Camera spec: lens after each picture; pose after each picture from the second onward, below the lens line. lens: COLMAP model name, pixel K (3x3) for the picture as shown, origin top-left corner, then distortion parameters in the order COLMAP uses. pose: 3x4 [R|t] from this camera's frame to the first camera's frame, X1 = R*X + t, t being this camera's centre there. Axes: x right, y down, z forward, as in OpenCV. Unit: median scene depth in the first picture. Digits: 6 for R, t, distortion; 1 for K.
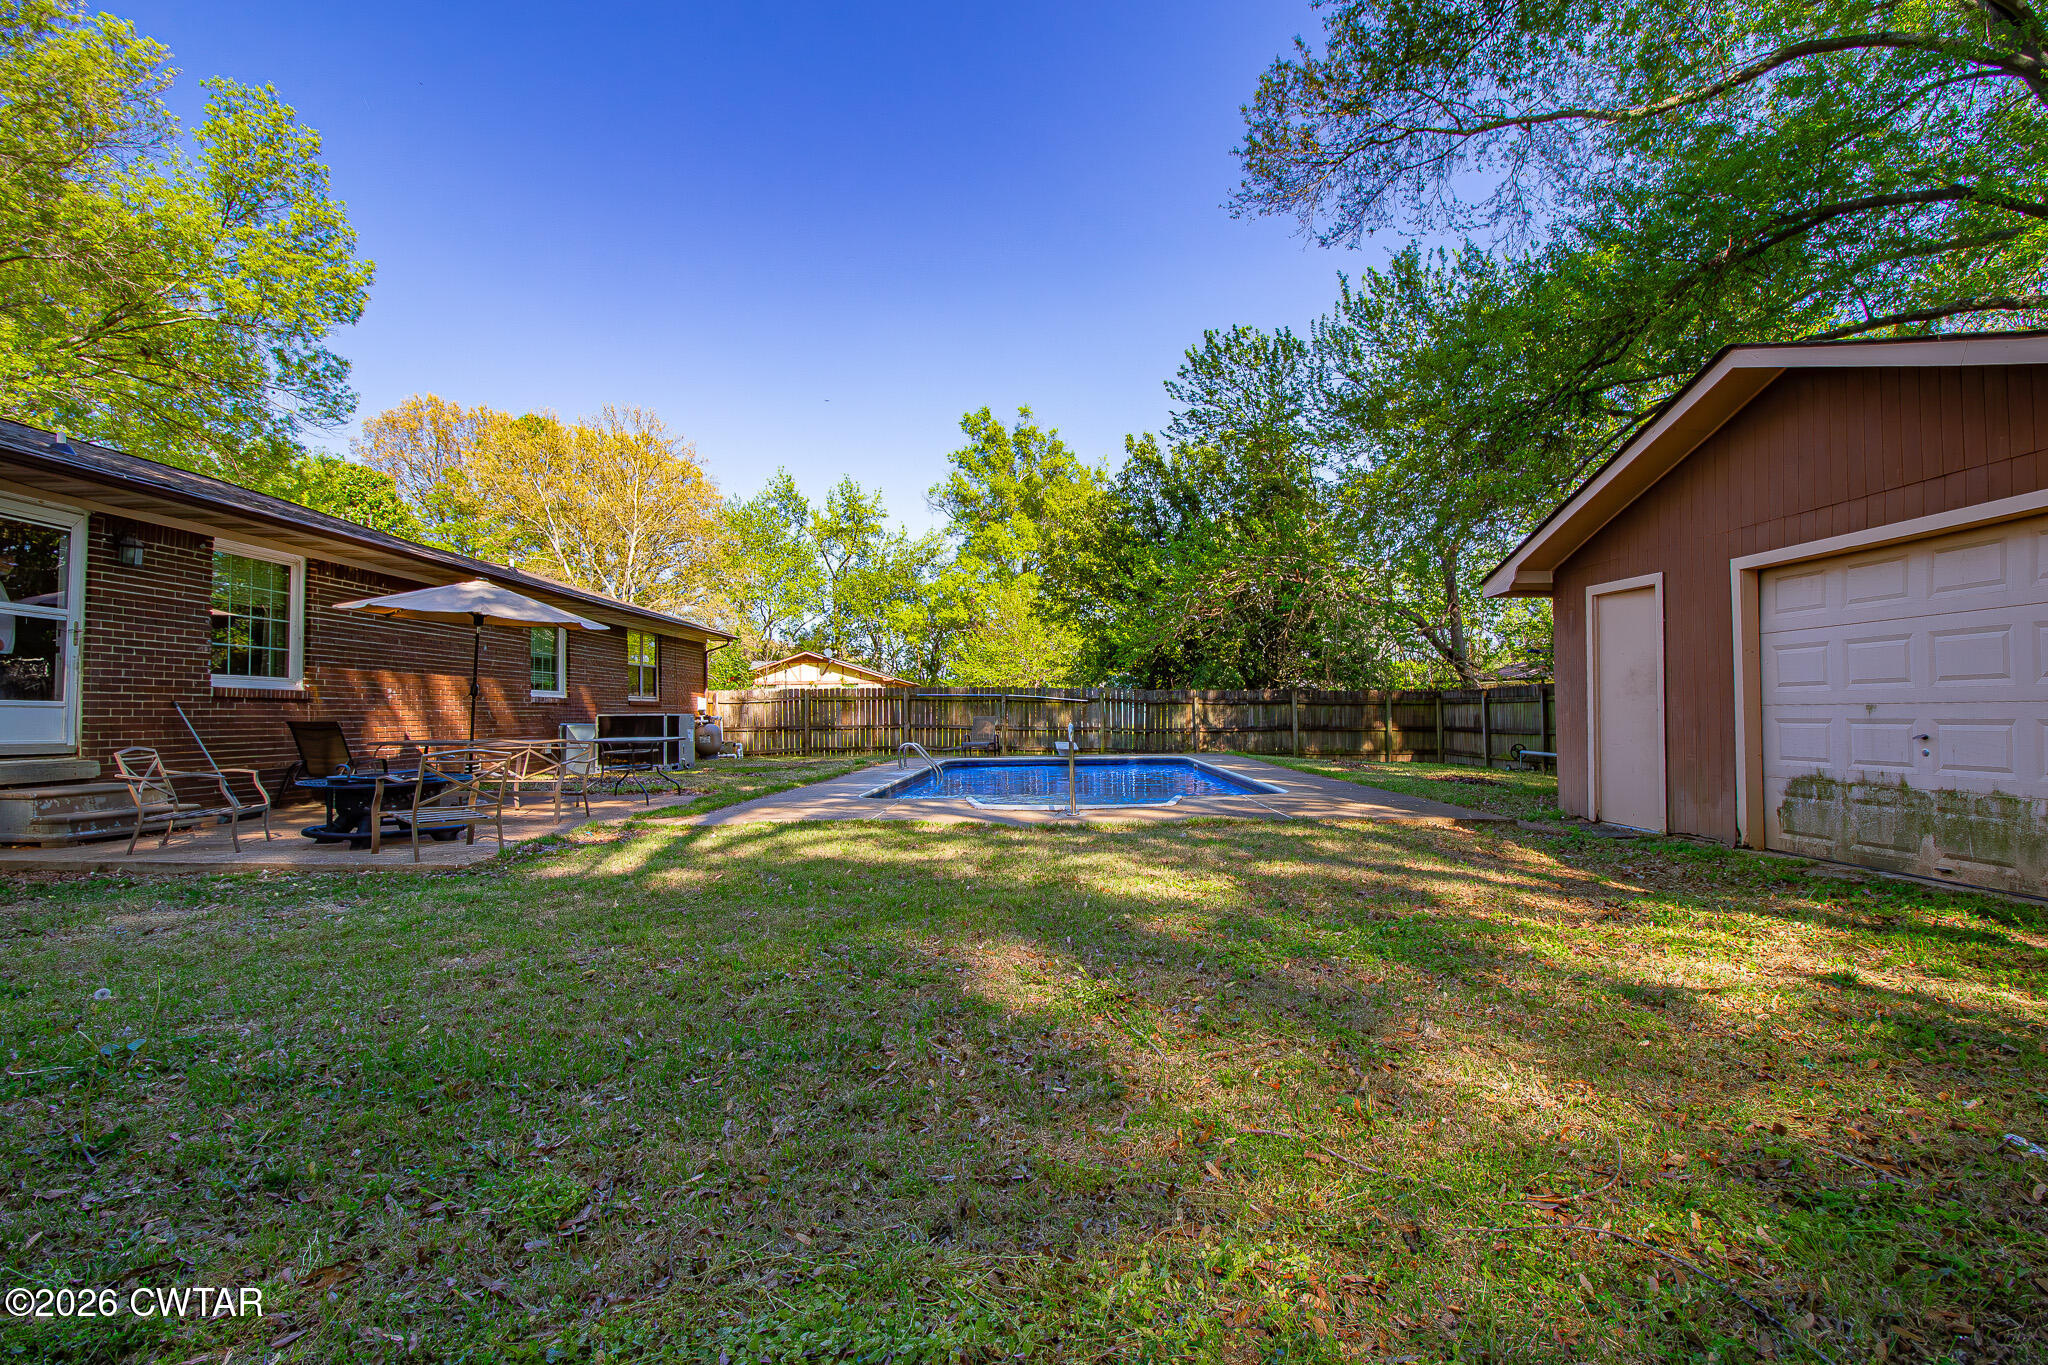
lens RADIAL K [[984.8, 0, 1008.5], [0, 984.8, 684.2], [0, 0, 1]] dist [-0.009959, -0.003391]
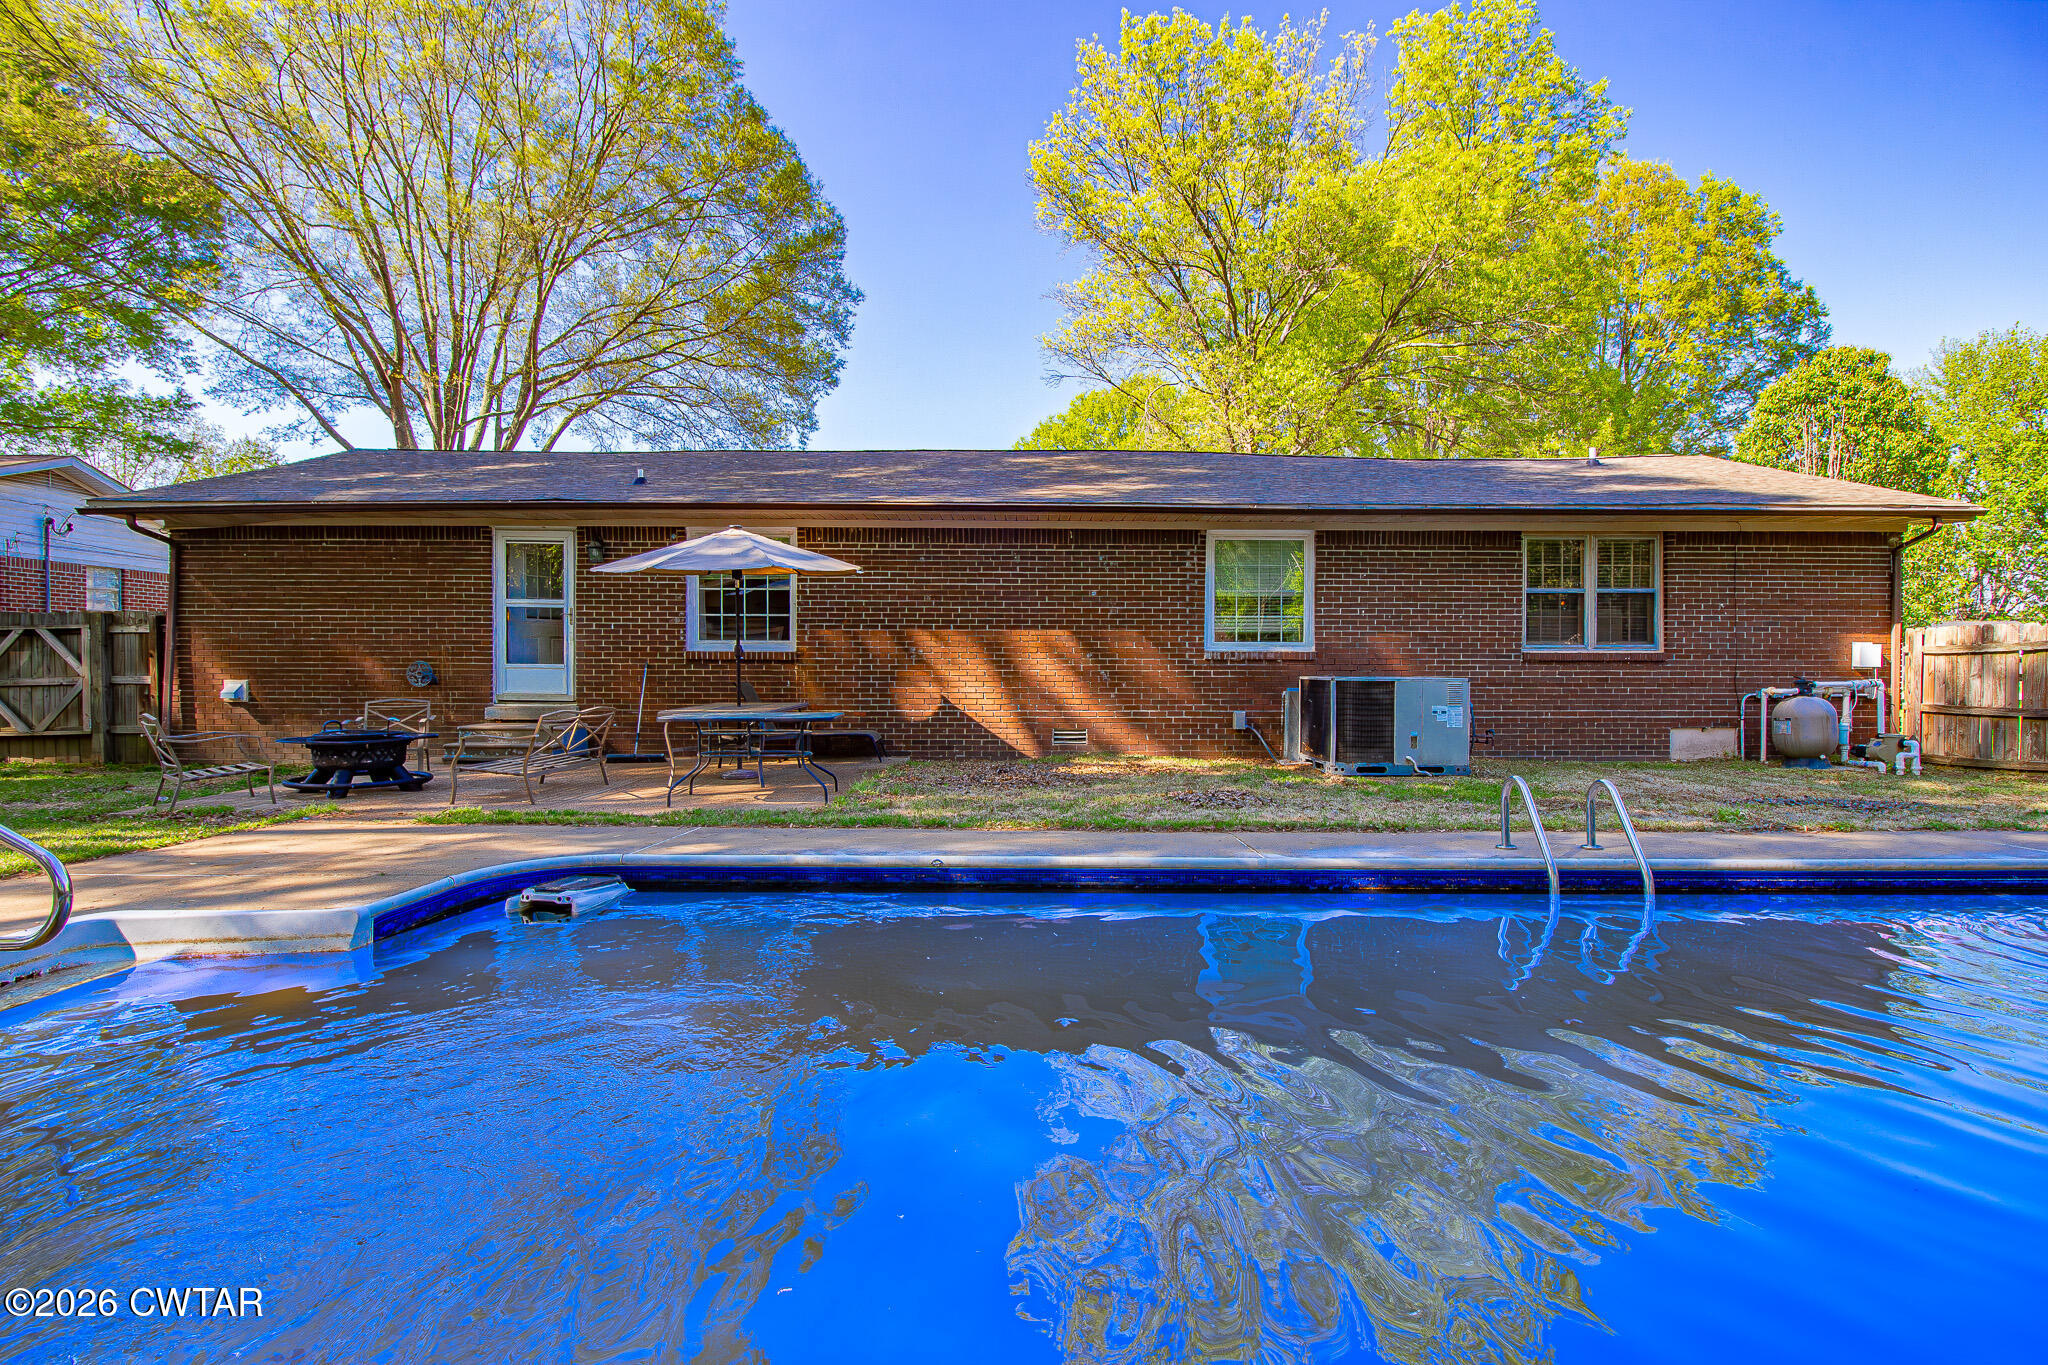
lens RADIAL K [[984.8, 0, 1040.4], [0, 984.8, 674.4], [0, 0, 1]] dist [-0.009959, -0.003391]
pose [[0.042292, 0.014301, -0.999003, 0.116626], [0.031638, 0.999377, 0.015645, 0.006066], [0.998604, -0.032268, 0.041813, 0.409796]]
